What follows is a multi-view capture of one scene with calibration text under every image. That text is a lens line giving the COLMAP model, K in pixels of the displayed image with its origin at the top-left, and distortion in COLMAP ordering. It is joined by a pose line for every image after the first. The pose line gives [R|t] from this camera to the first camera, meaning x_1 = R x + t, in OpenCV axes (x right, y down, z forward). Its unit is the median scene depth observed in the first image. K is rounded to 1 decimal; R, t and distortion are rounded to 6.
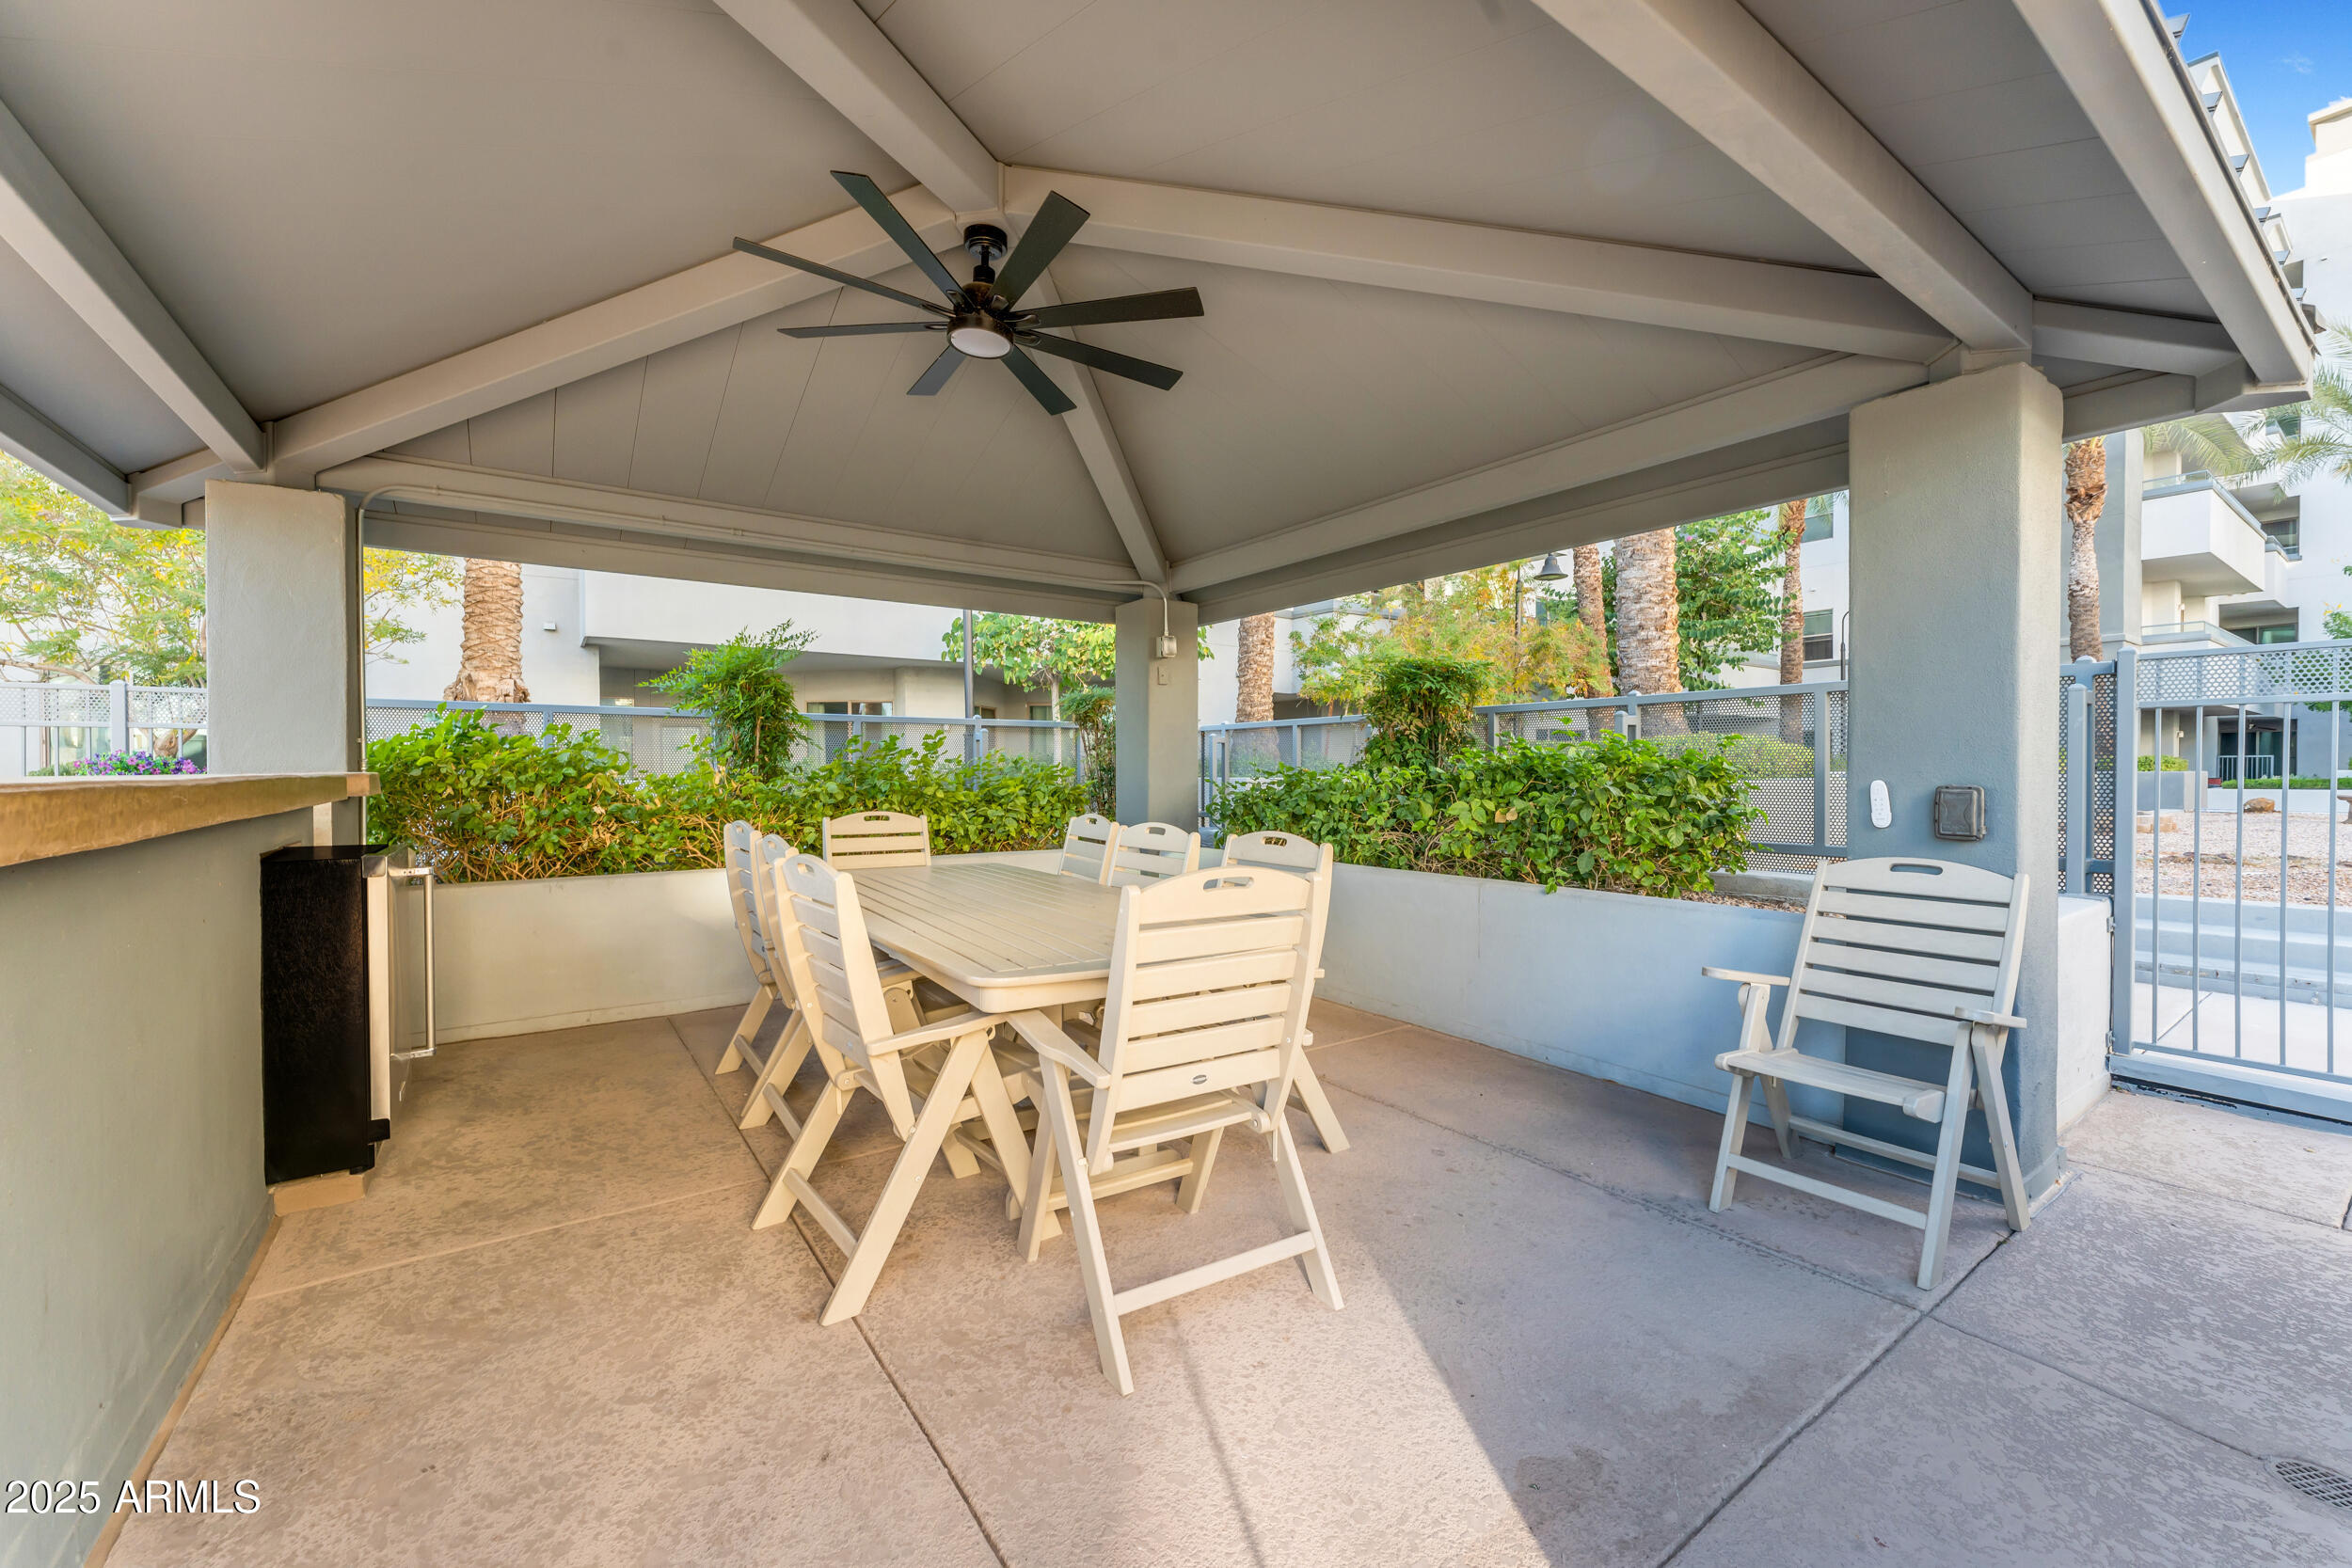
lens RADIAL K [[935.8, 0, 1176.0], [0, 935.8, 784.0], [0, 0, 1]] dist [0.000365, 0.000478]
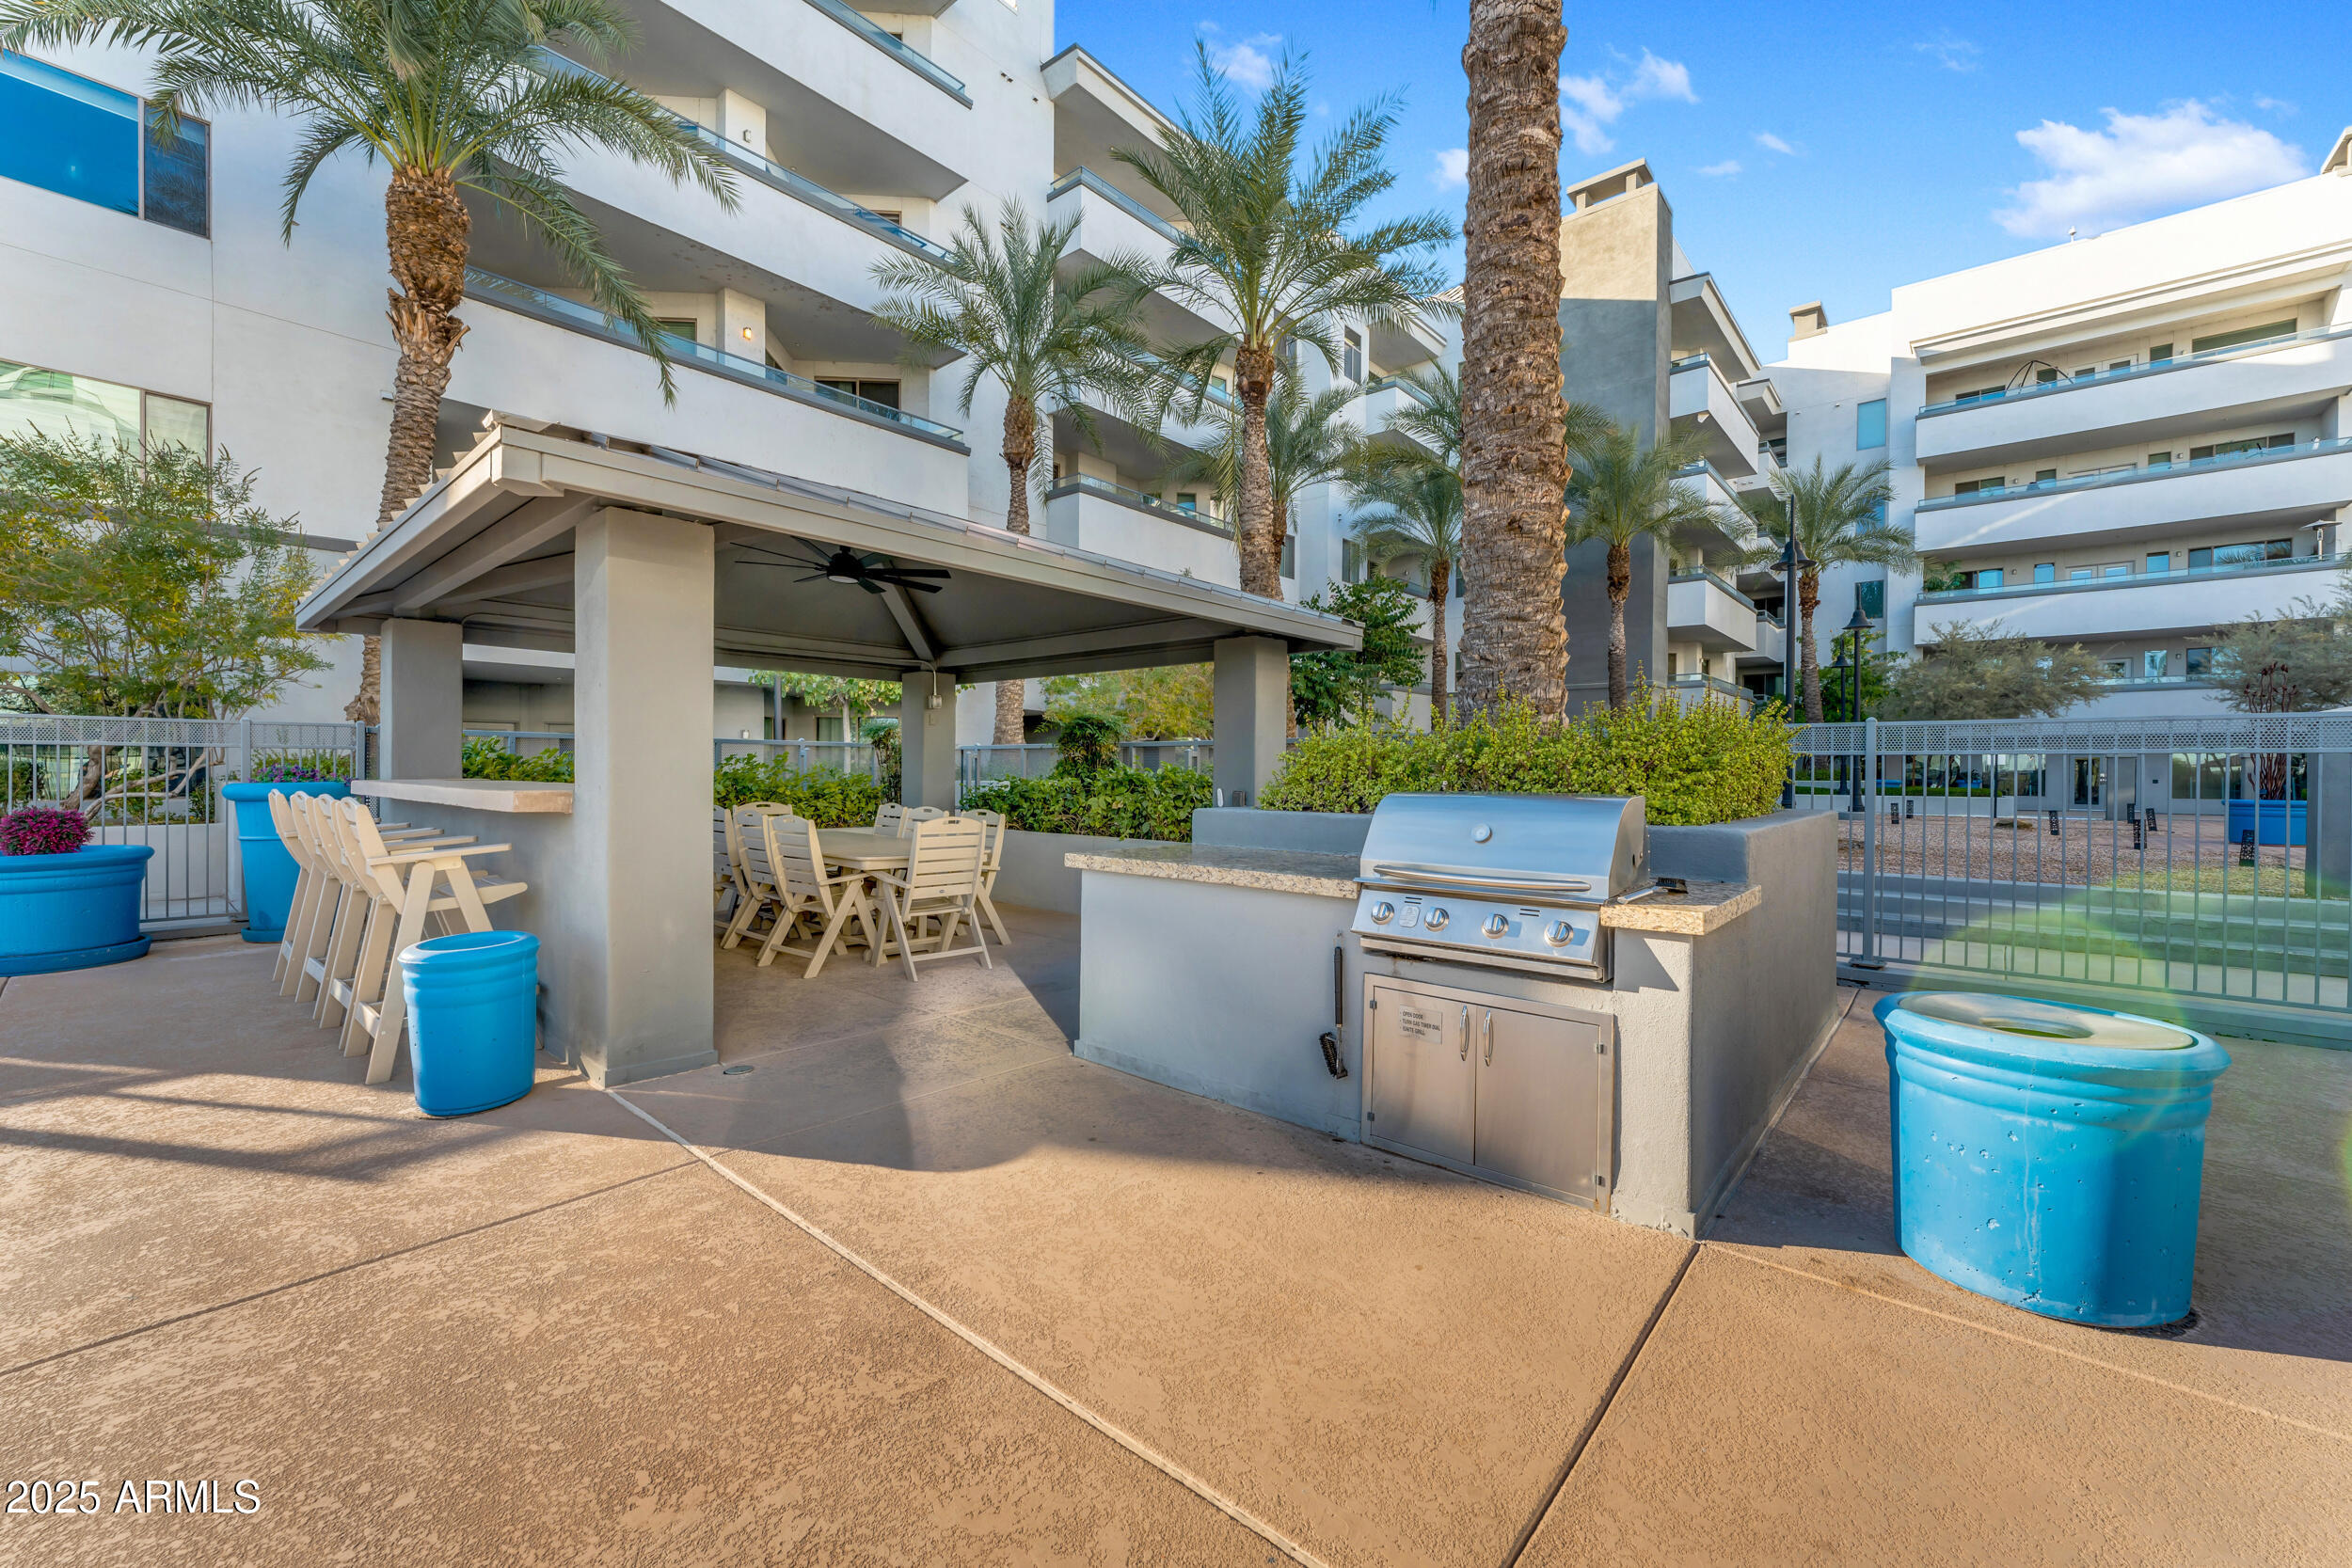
lens RADIAL K [[935.8, 0, 1176.0], [0, 935.8, 784.0], [0, 0, 1]] dist [0.000365, 0.000478]
pose [[0.972129, 0.006750, 0.234351, 0.018436], [-0.006653, 0.999977, -0.001203, -0.006039], [-0.234354, -0.000389, 0.972151, -0.759089]]
